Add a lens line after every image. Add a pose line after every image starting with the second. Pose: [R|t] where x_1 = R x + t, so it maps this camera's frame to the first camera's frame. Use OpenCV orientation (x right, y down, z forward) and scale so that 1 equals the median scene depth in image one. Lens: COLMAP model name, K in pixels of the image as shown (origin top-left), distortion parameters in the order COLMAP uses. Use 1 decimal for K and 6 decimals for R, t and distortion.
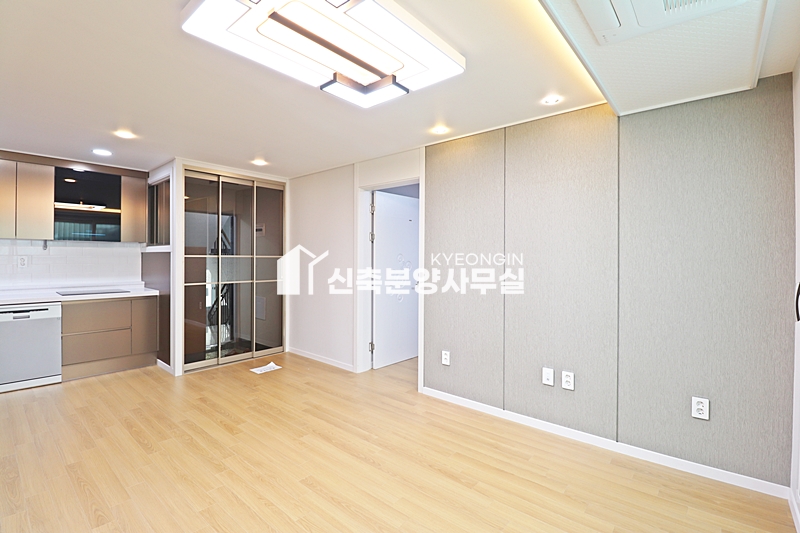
lens RADIAL K [[371.0, 0, 393.2], [0, 371.0, 257.5], [0, 0, 1]] dist [-0.005877, -0.007003]
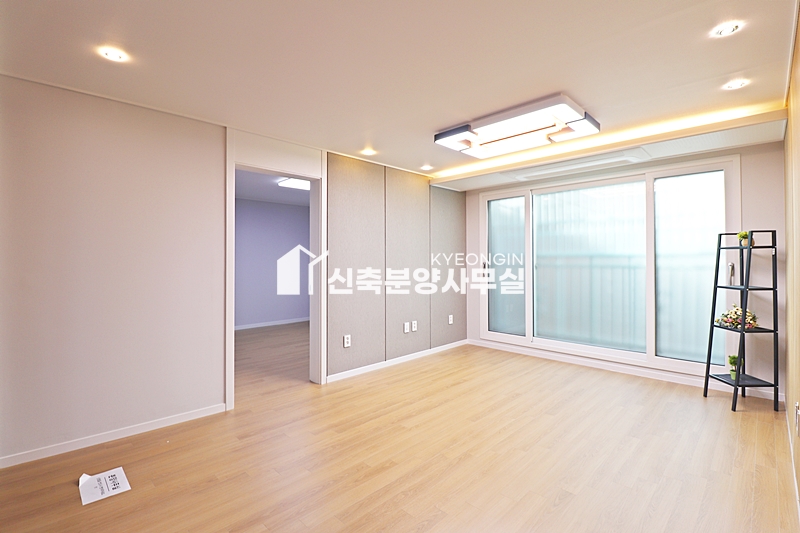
lens RADIAL K [[371.0, 0, 411.1], [0, 371.0, 259.7], [0, 0, 1]] dist [-0.005877, -0.007003]
pose [[0.040535, -0.001060, 0.999178, -1.172764], [-0.001873, 0.999998, 0.001137, 0.013867], [-0.999176, -0.001917, 0.040533, 0.862547]]
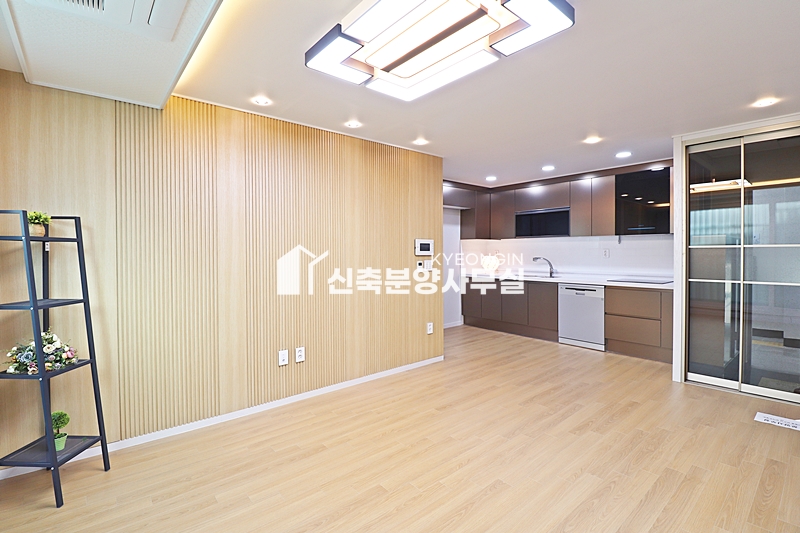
lens RADIAL K [[371.0, 0, 404.3], [0, 371.0, 258.2], [0, 0, 1]] dist [-0.005877, -0.007003]
pose [[-0.140418, 0.012797, -0.990010, 0.534304], [0.006084, 0.999909, 0.012062, 0.011352], [0.990074, -0.004329, -0.140483, 0.656606]]
